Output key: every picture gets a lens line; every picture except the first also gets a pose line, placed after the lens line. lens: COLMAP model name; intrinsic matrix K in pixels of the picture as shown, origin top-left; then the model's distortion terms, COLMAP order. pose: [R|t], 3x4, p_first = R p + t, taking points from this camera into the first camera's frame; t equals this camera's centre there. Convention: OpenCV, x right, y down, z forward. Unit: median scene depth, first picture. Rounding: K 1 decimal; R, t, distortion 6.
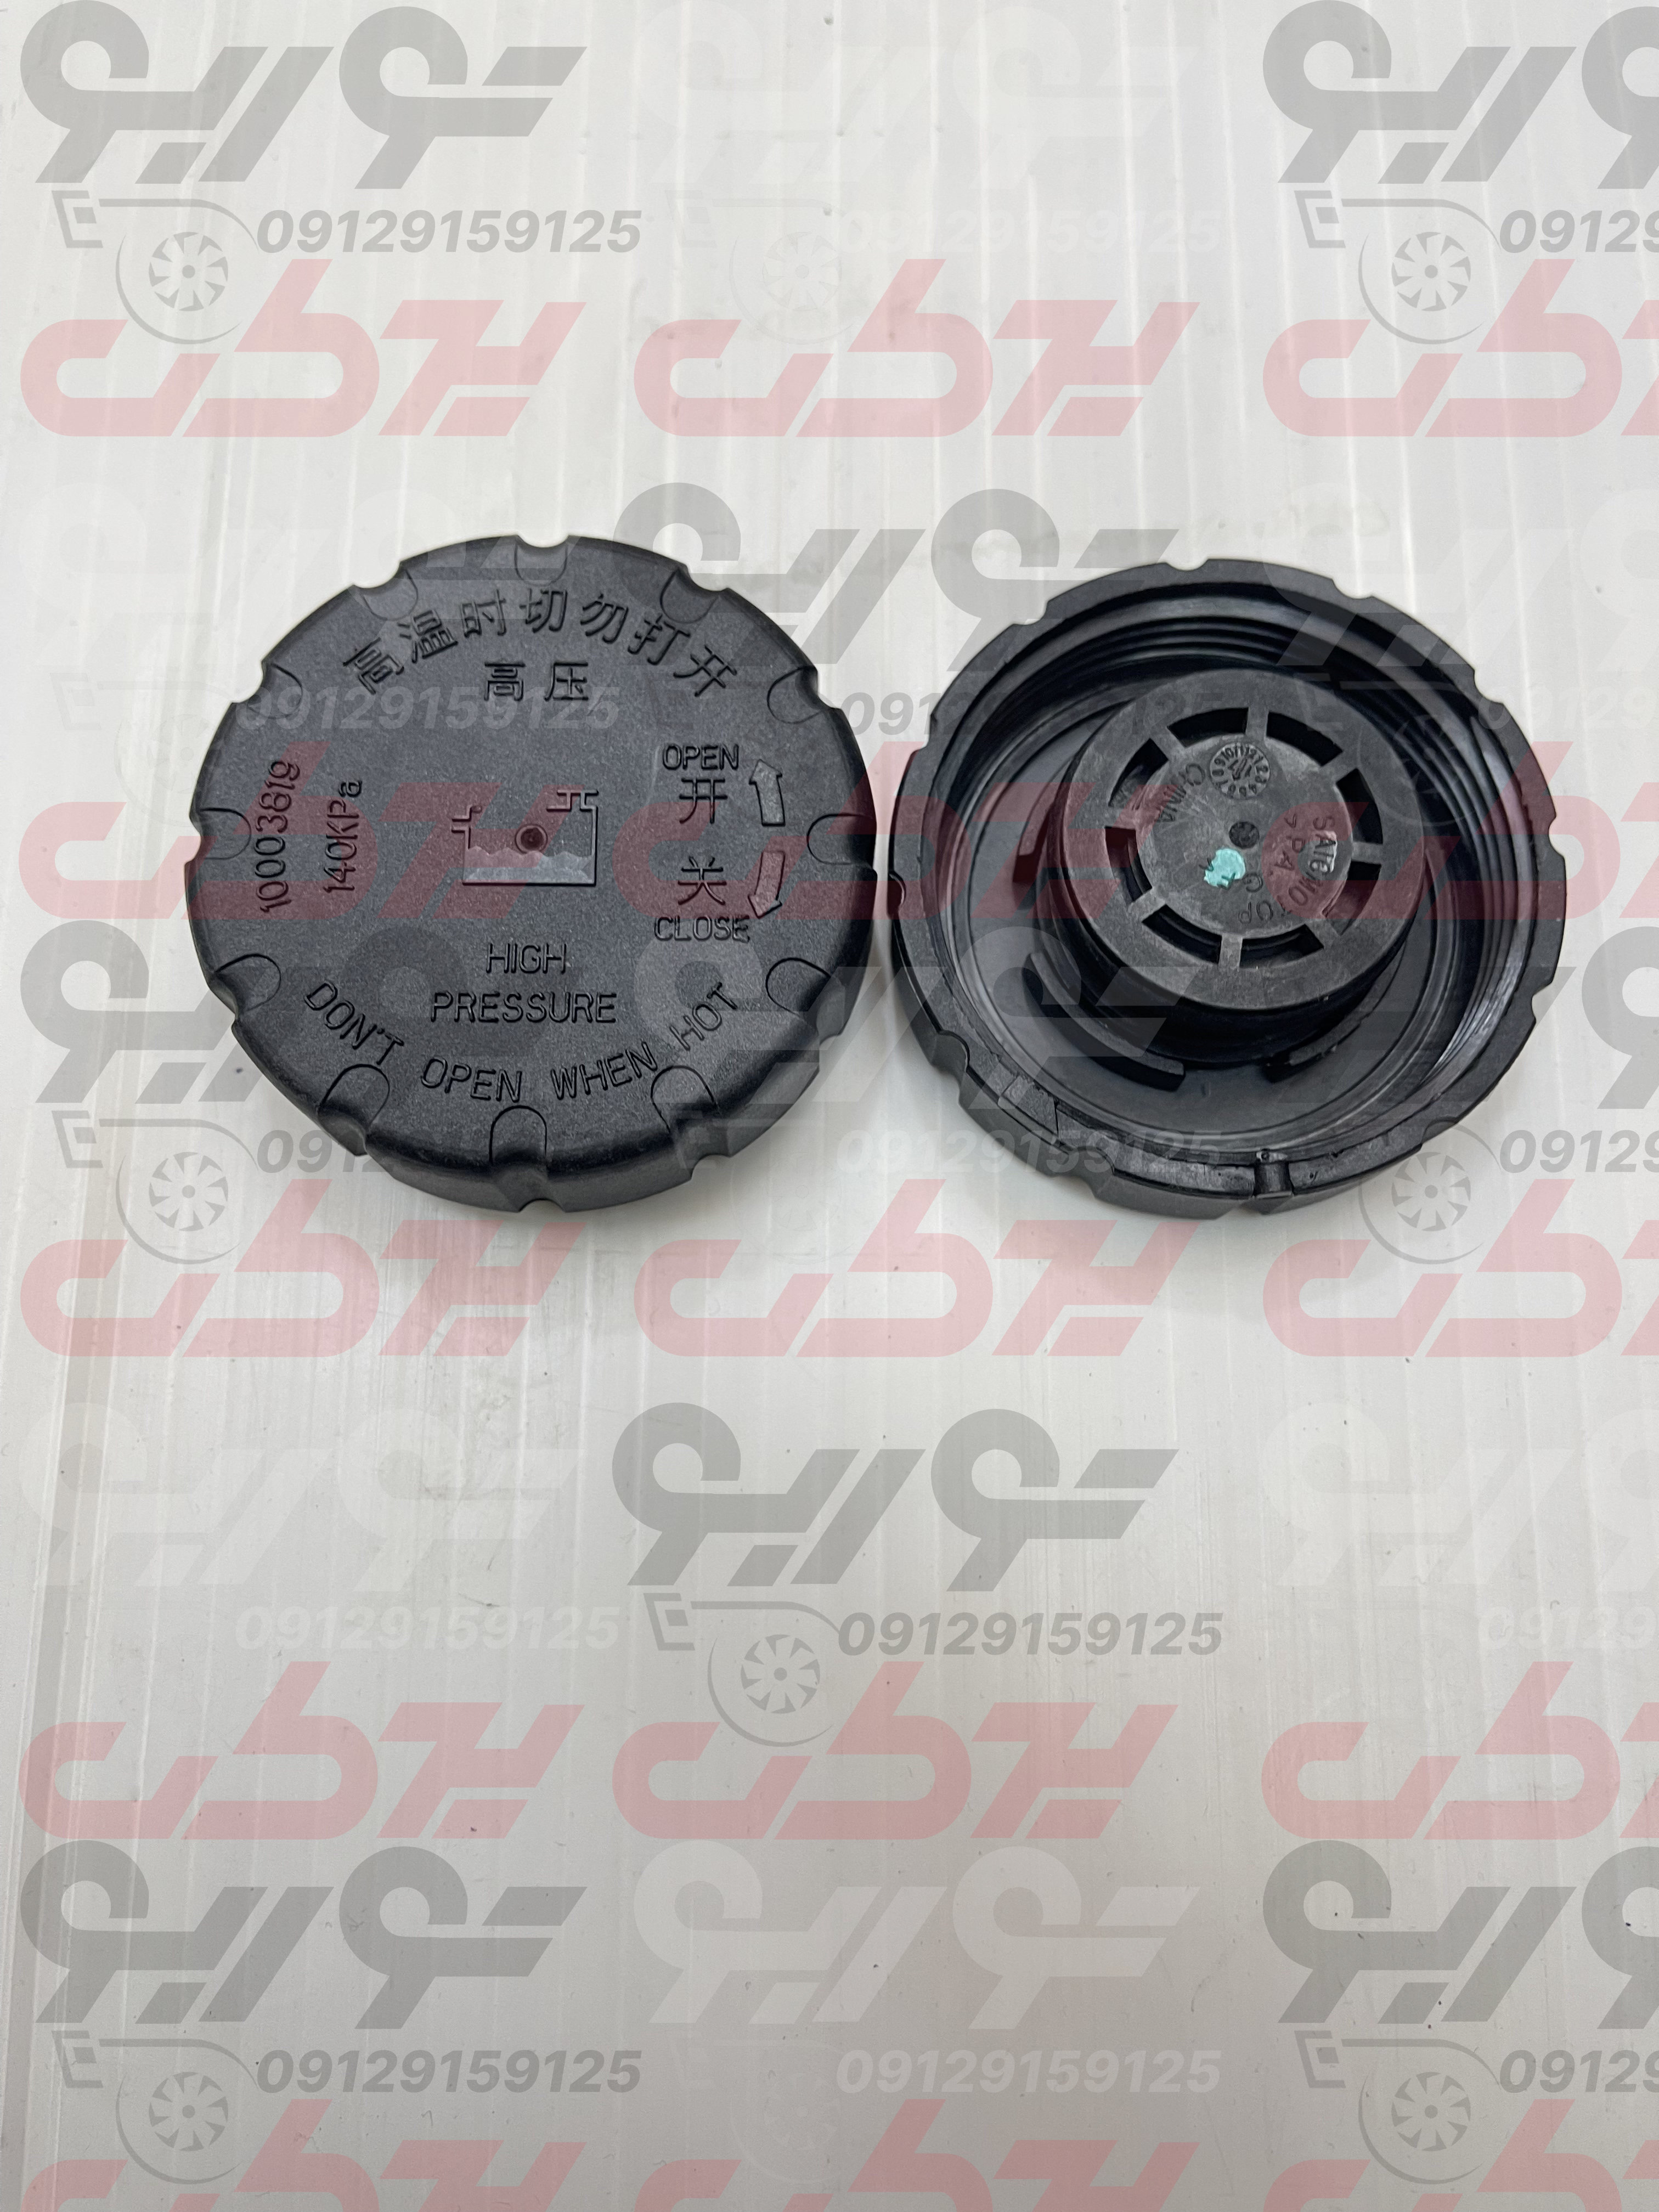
lens RADIAL K [[1617.8, 0, 841.2], [0, 1617.8, 1104.0], [0, 0, 1]] dist [-0.001342, 0.002530]
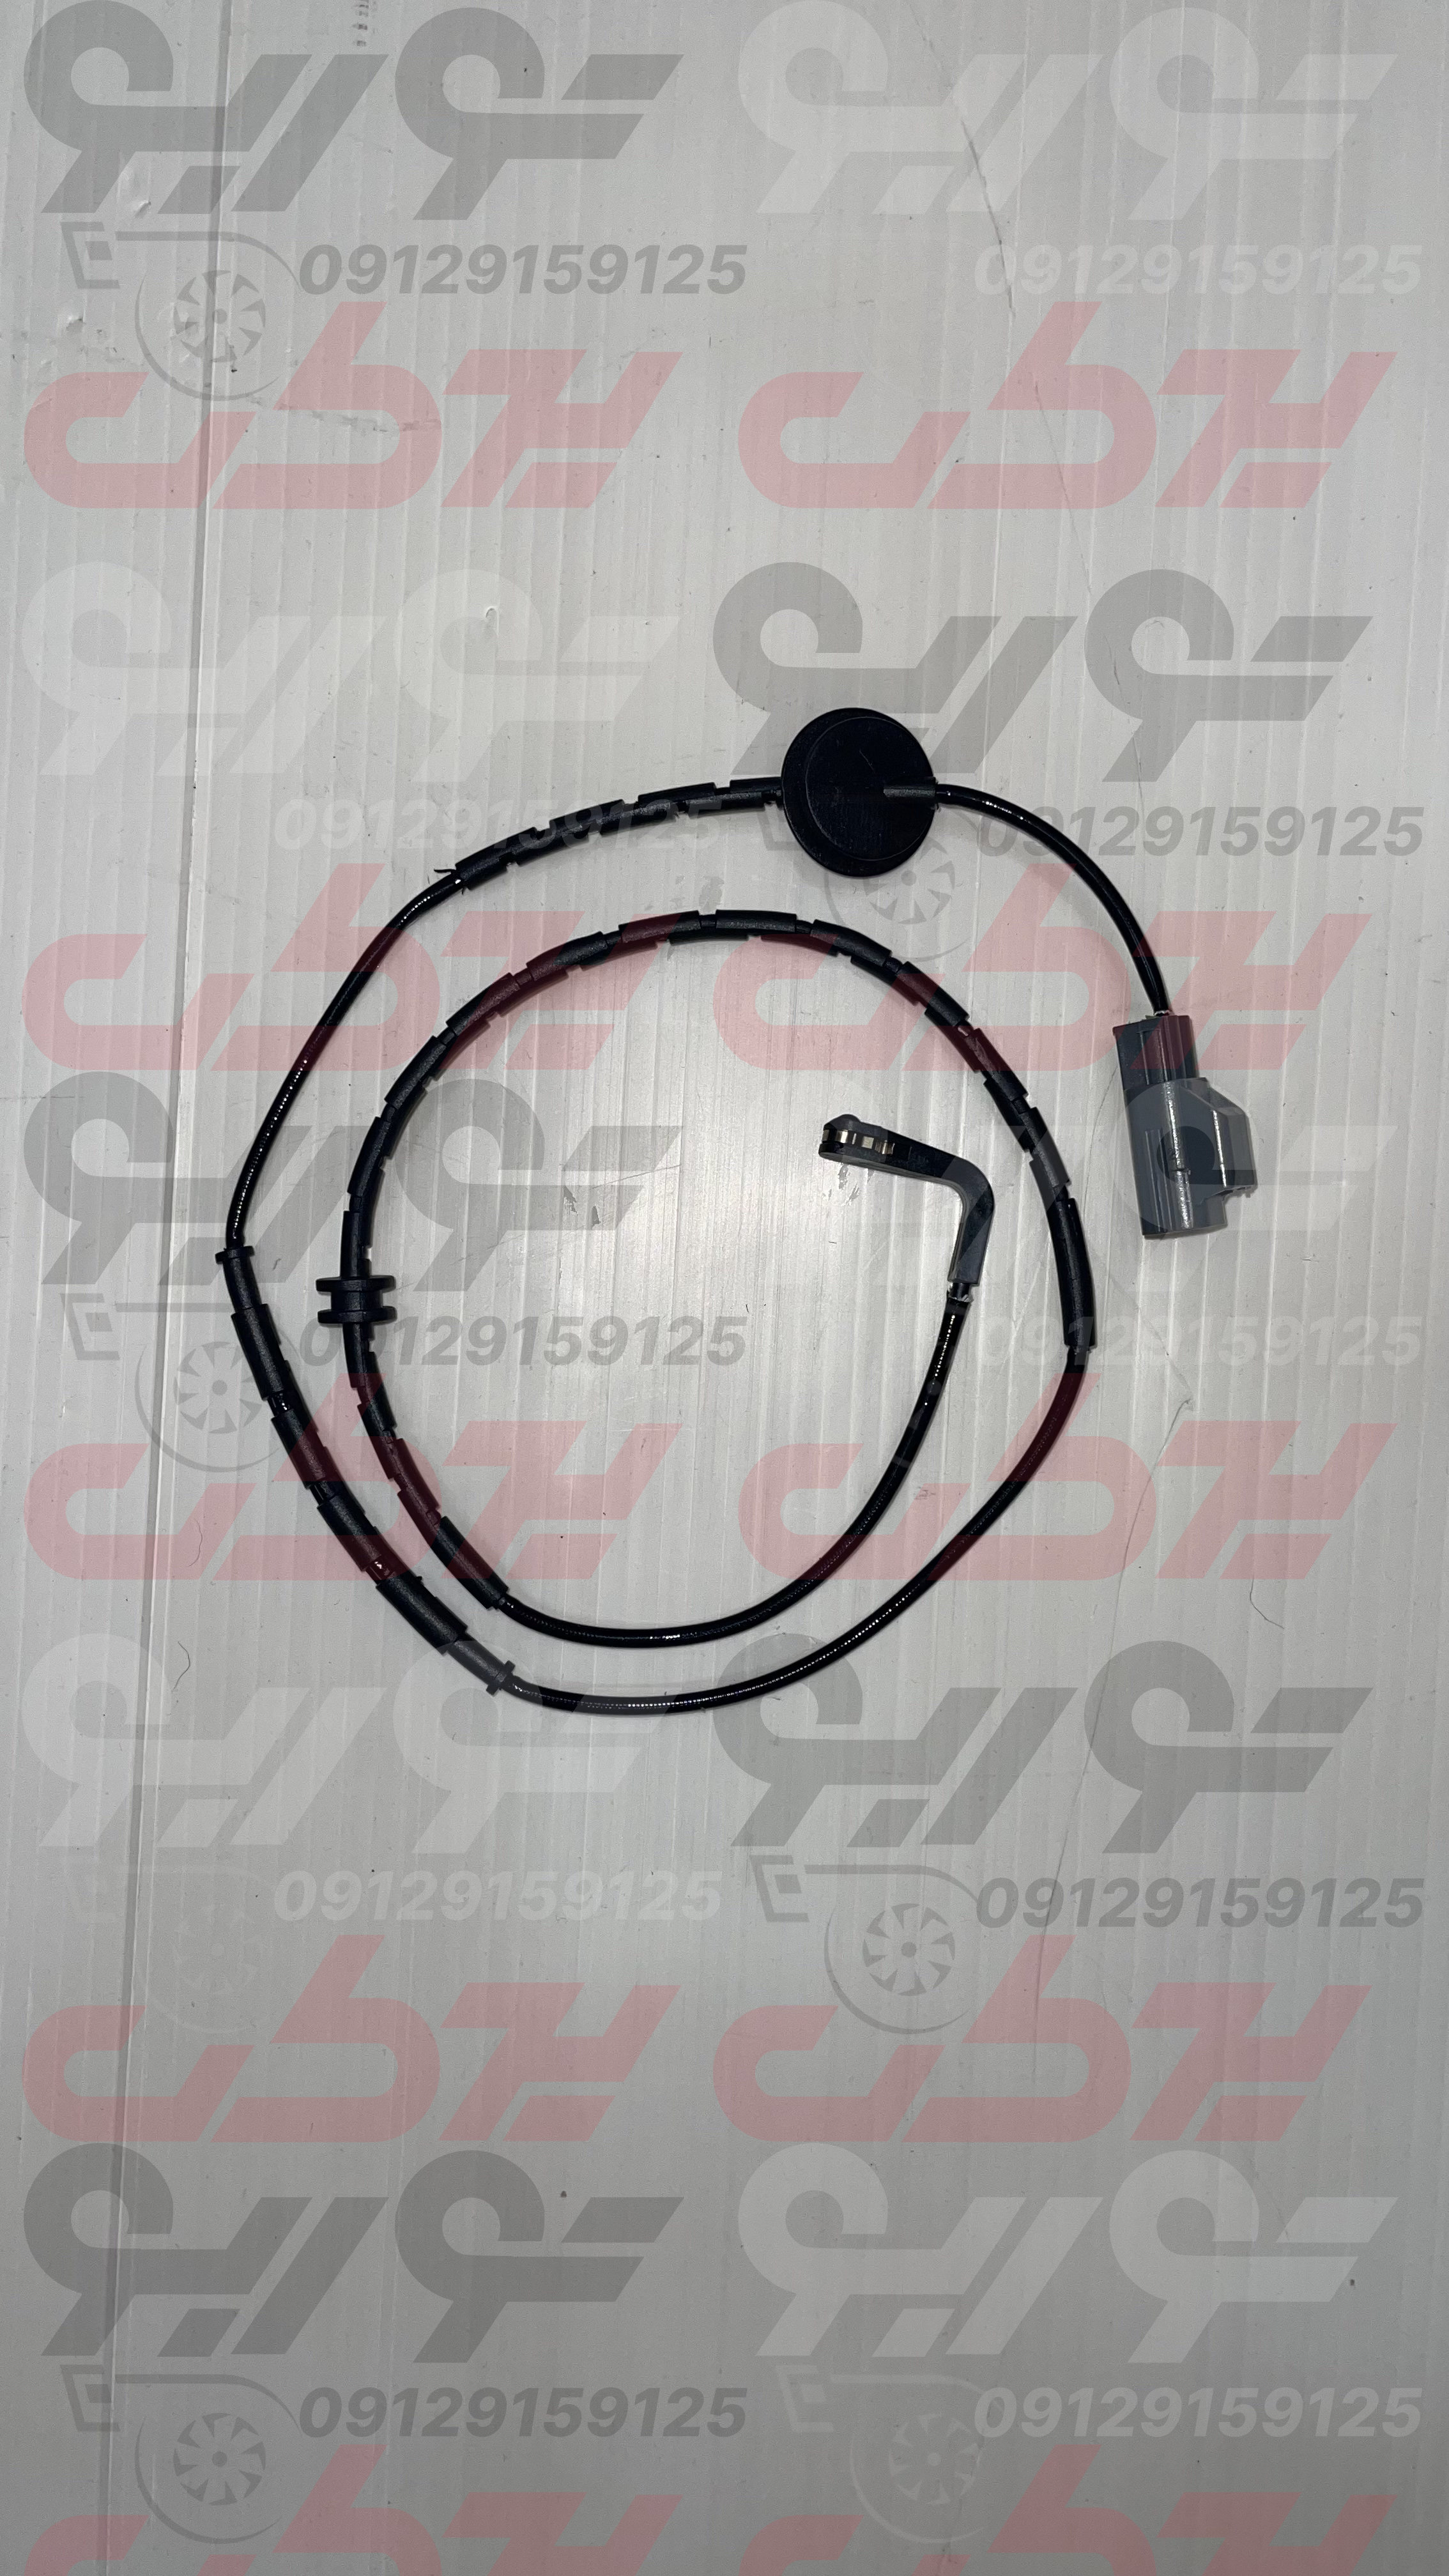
lens RADIAL K [[1883.6, 0, 724.8], [0, 1883.6, 1288.7], [0, 0, 1]] dist [-0.001733, 0.004822]
pose [[1.000000, 0.000058, 0.000541, -0.136189], [-0.000059, 0.999999, 0.001385, -0.000028], [-0.000541, -0.001385, 0.999999, 0.000121]]
